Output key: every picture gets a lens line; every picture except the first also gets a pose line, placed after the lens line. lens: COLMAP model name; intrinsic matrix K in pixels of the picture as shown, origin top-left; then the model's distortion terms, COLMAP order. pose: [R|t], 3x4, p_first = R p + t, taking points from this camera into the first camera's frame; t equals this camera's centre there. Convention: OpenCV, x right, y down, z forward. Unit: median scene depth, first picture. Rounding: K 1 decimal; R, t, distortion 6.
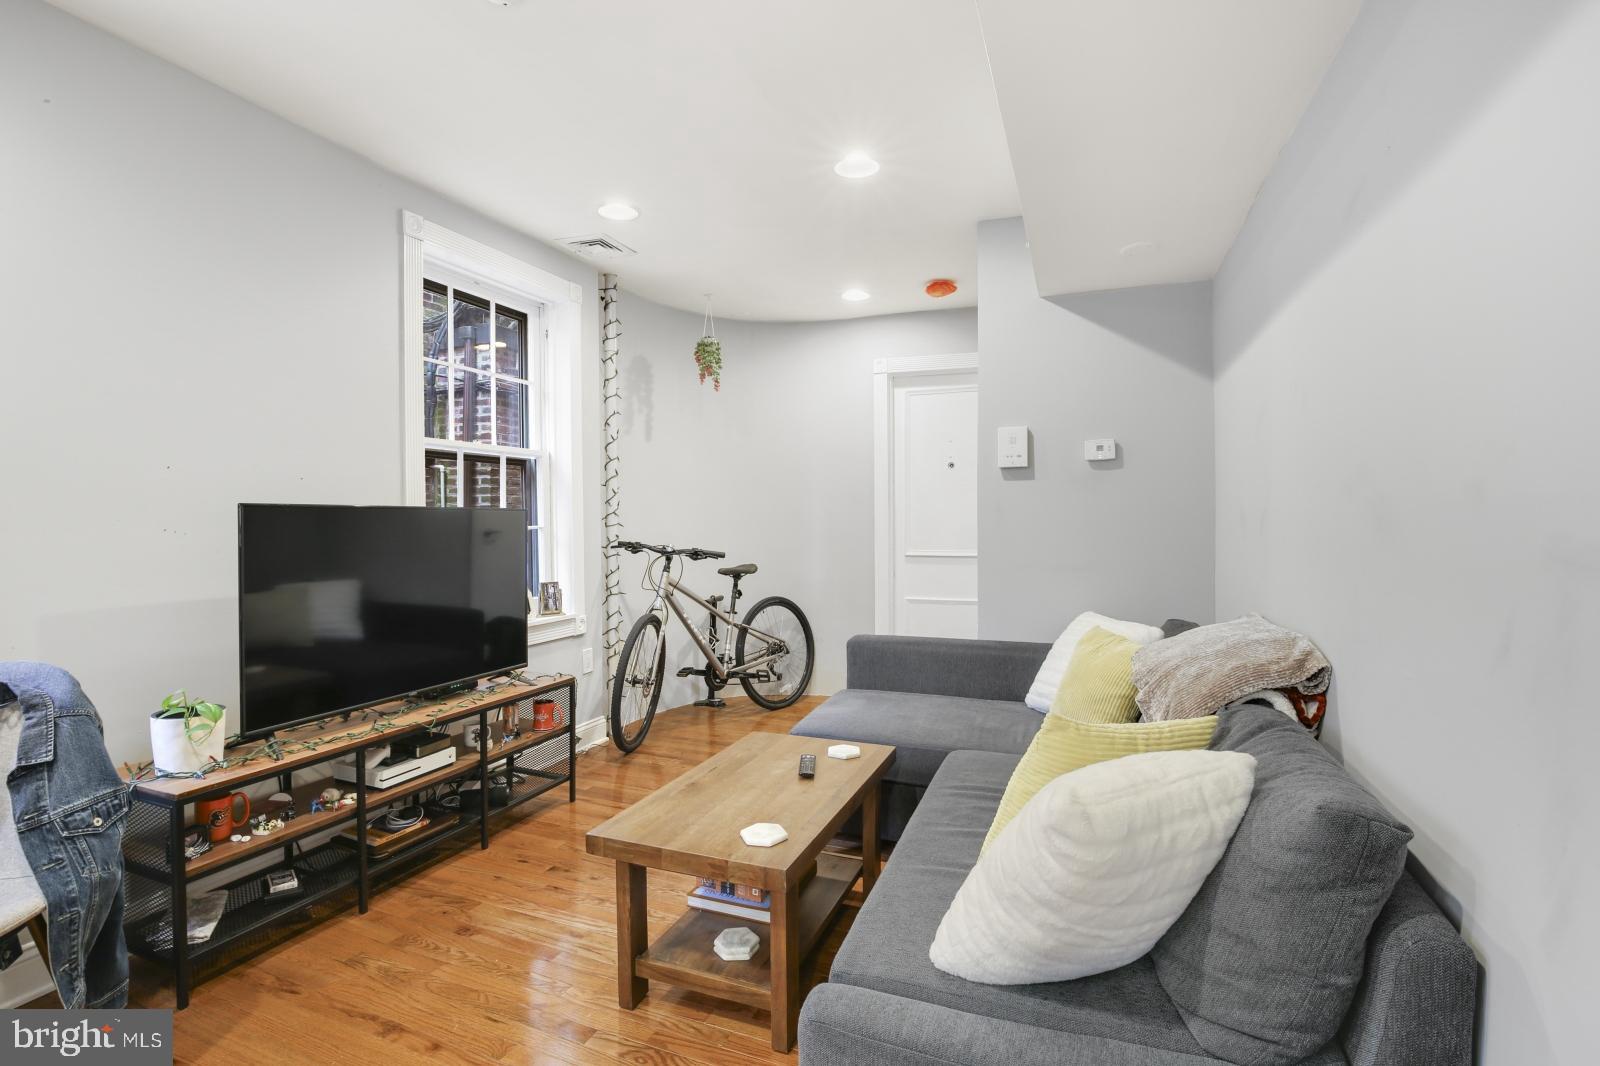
lens RADIAL K [[748.6, 0, 800.0], [0, 748.6, 533.0], [0, 0, 1]] dist [-0.028921, 0.007865]
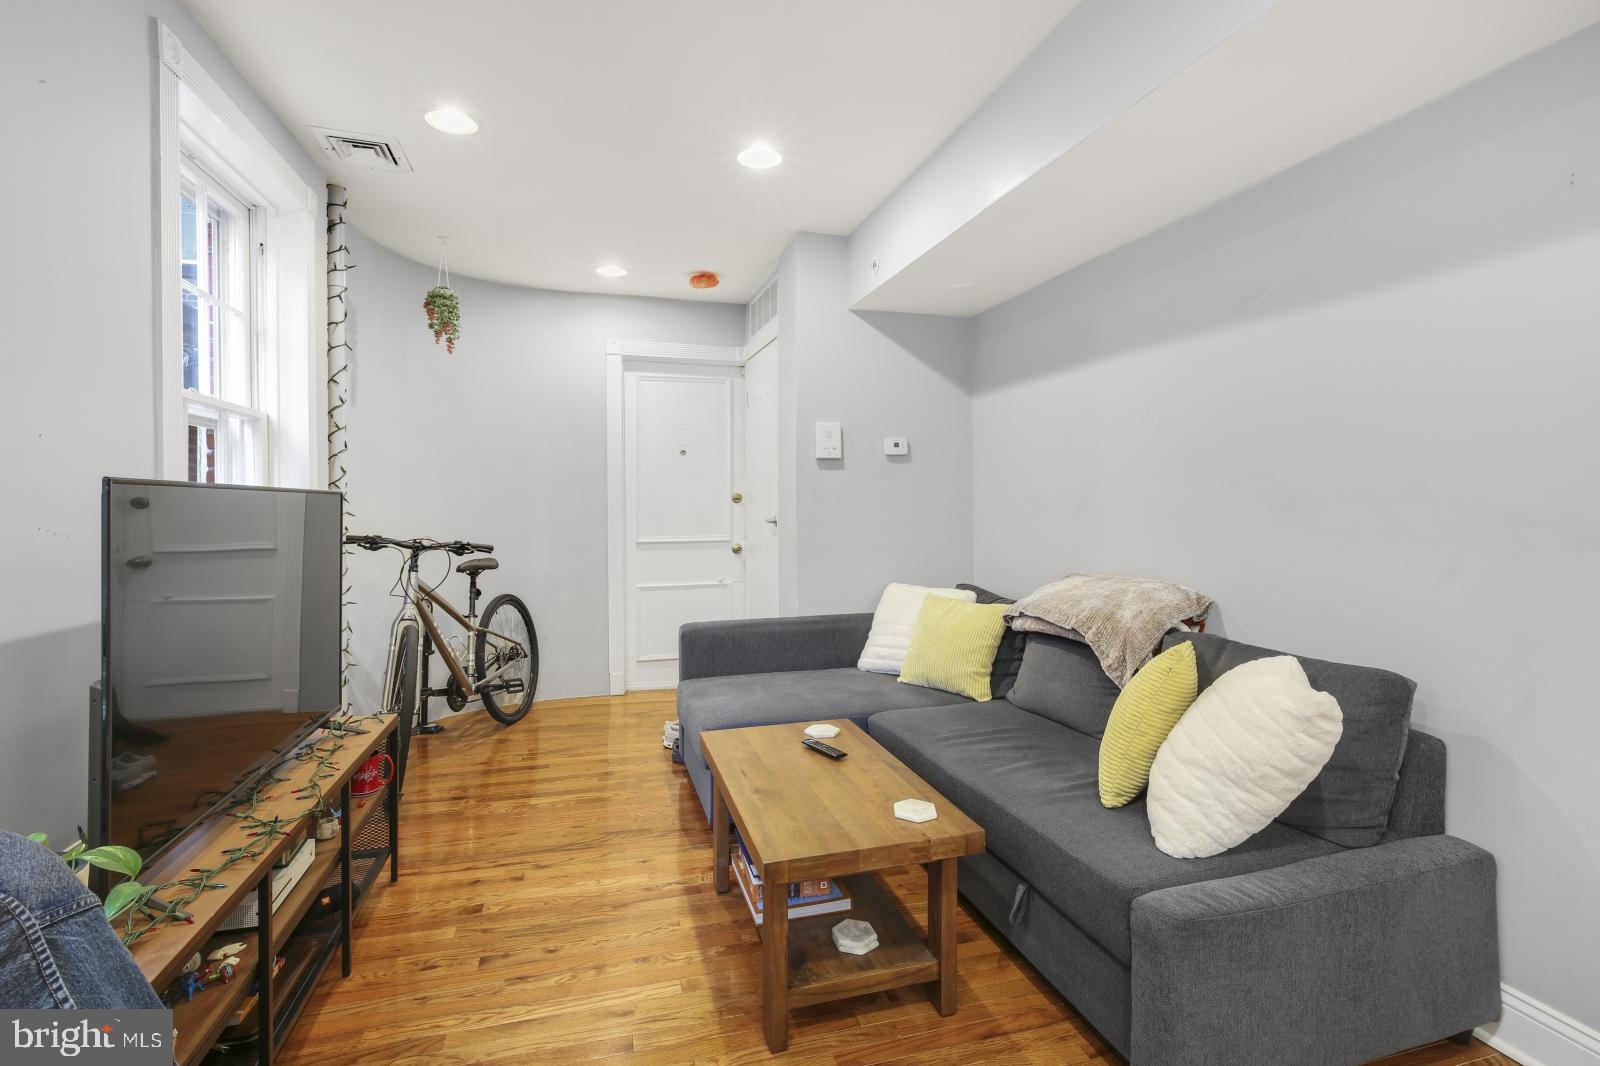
lens RADIAL K [[742.3, 0, 798.3], [0, 742.3, 507.5], [0, 0, 1]] dist [-0.001968, 0.000542]
pose [[0.797868, -0.005153, 0.602810, -0.336956], [0.014852, 0.999828, -0.011111, -0.002320], [-0.602649, 0.017818, 0.797807, 0.115483]]
